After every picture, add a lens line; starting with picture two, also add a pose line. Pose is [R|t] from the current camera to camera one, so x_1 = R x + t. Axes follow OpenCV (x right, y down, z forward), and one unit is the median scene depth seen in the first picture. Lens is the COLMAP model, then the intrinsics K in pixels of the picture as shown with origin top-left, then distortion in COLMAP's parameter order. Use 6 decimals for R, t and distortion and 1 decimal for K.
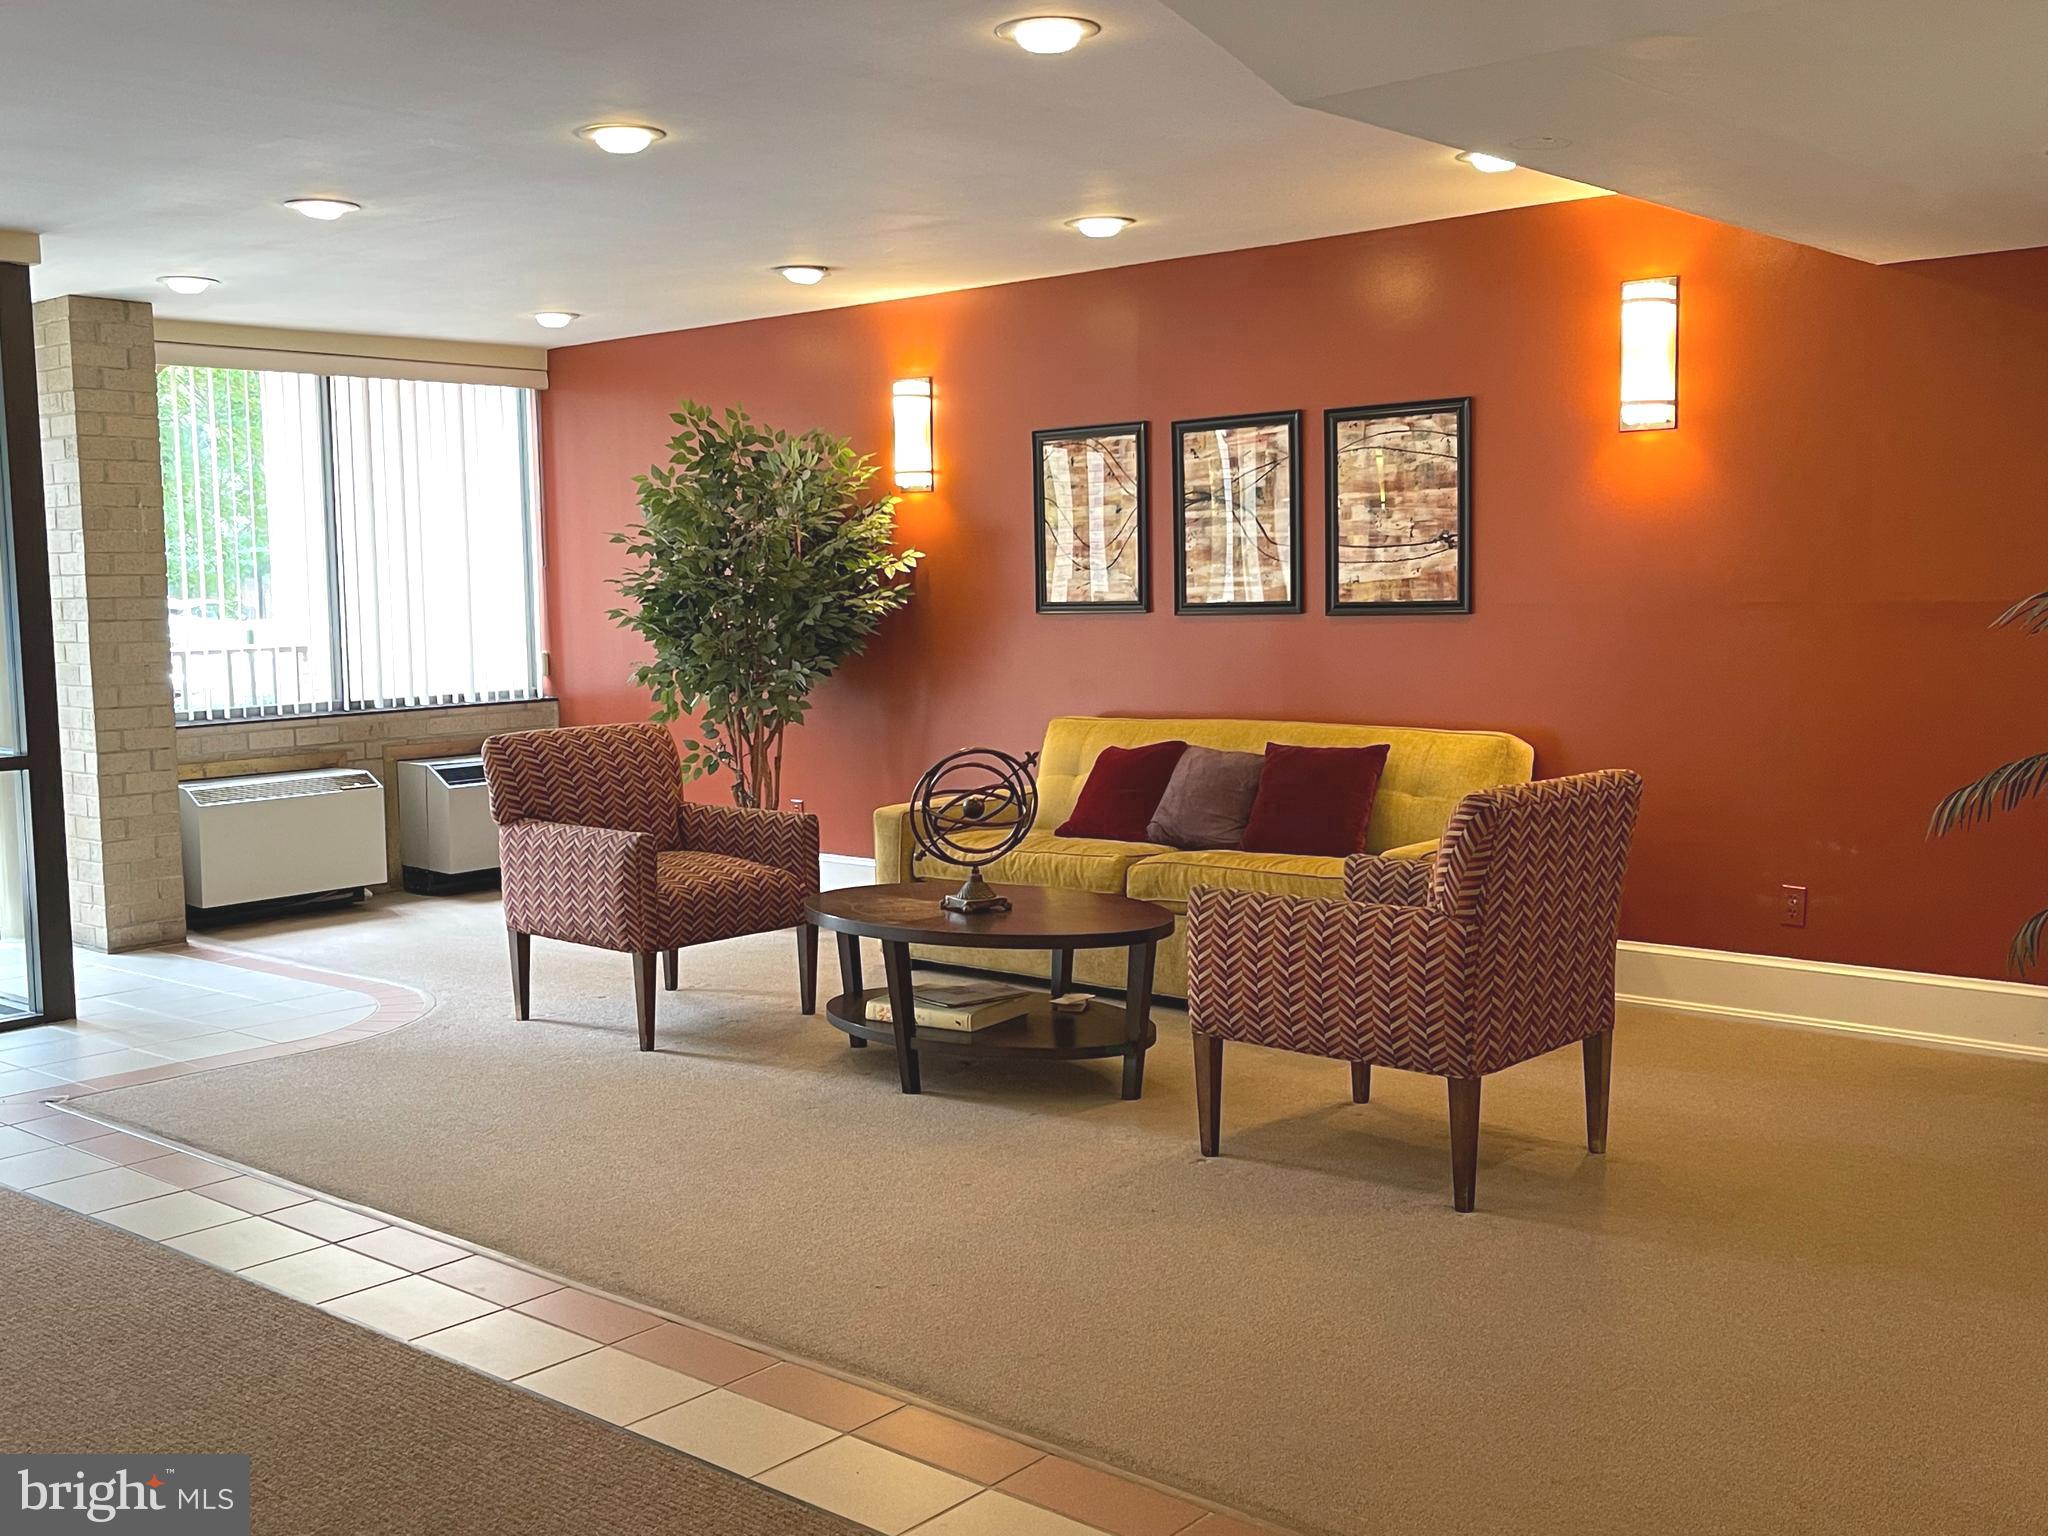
lens RADIAL K [[2050.9, 0, 1024.0], [0, 2050.9, 768.0], [0, 0, 1]] dist [0.045172, -0.012669]
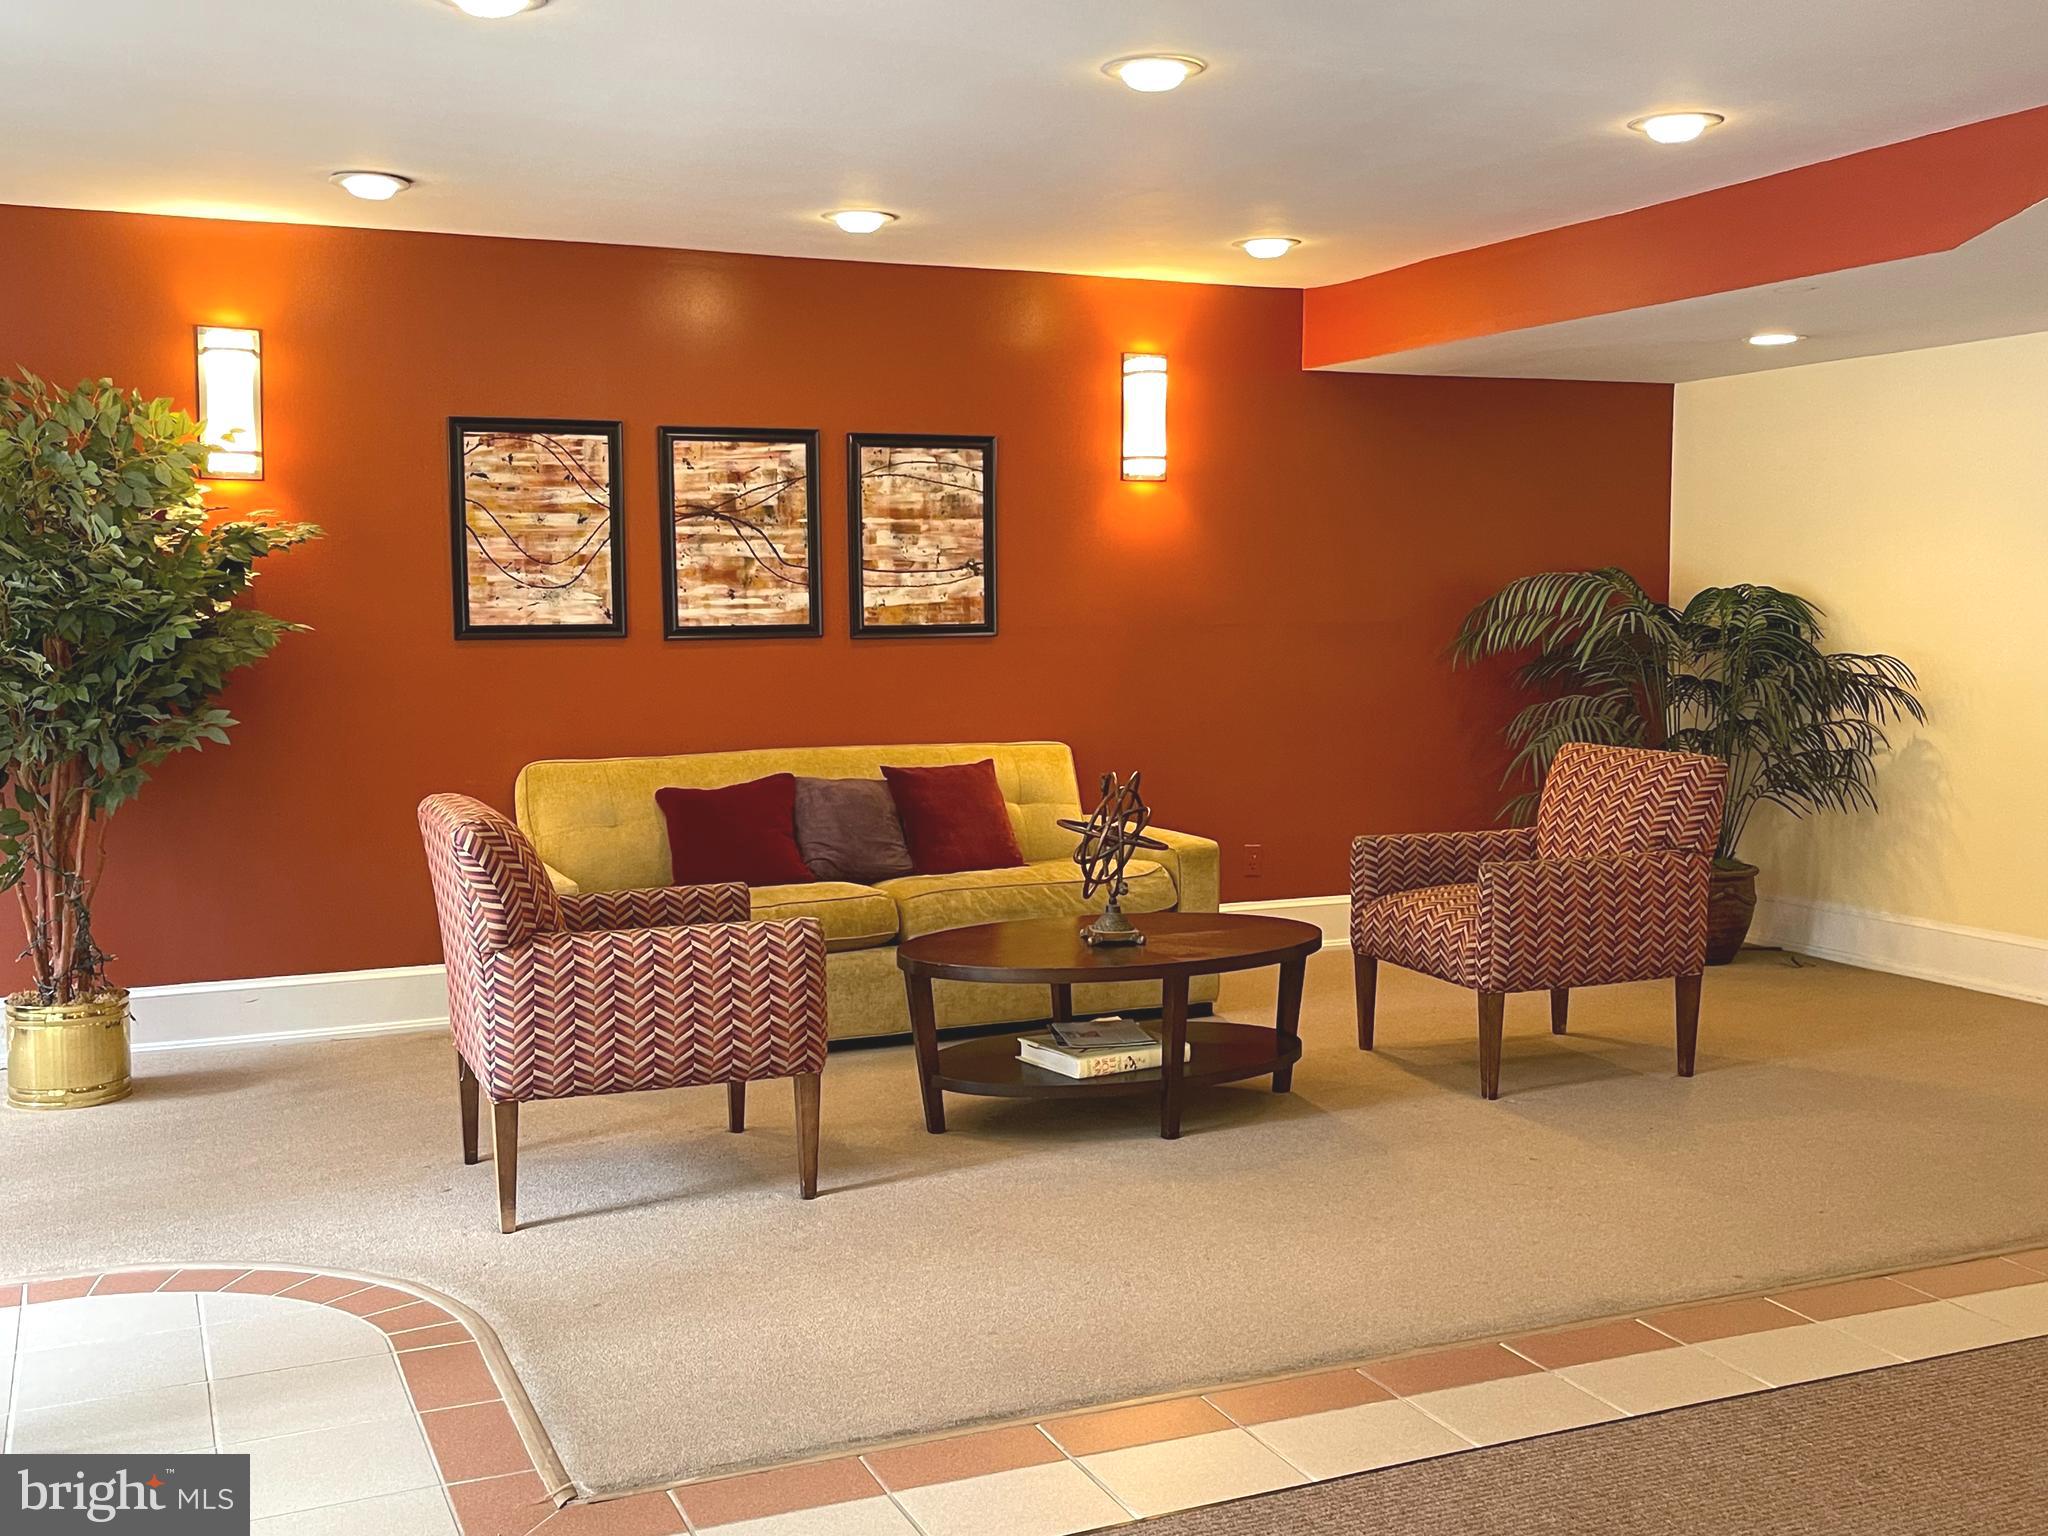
lens RADIAL K [[2050.9, 0, 1024.0], [0, 2050.9, 768.0], [0, 0, 1]] dist [0.045172, -0.012669]
pose [[0.414677, -0.063521, 0.907749, -0.737146], [0.076288, 0.996476, 0.034880, -0.040479], [-0.906765, 0.054786, 0.418062, 0.515625]]
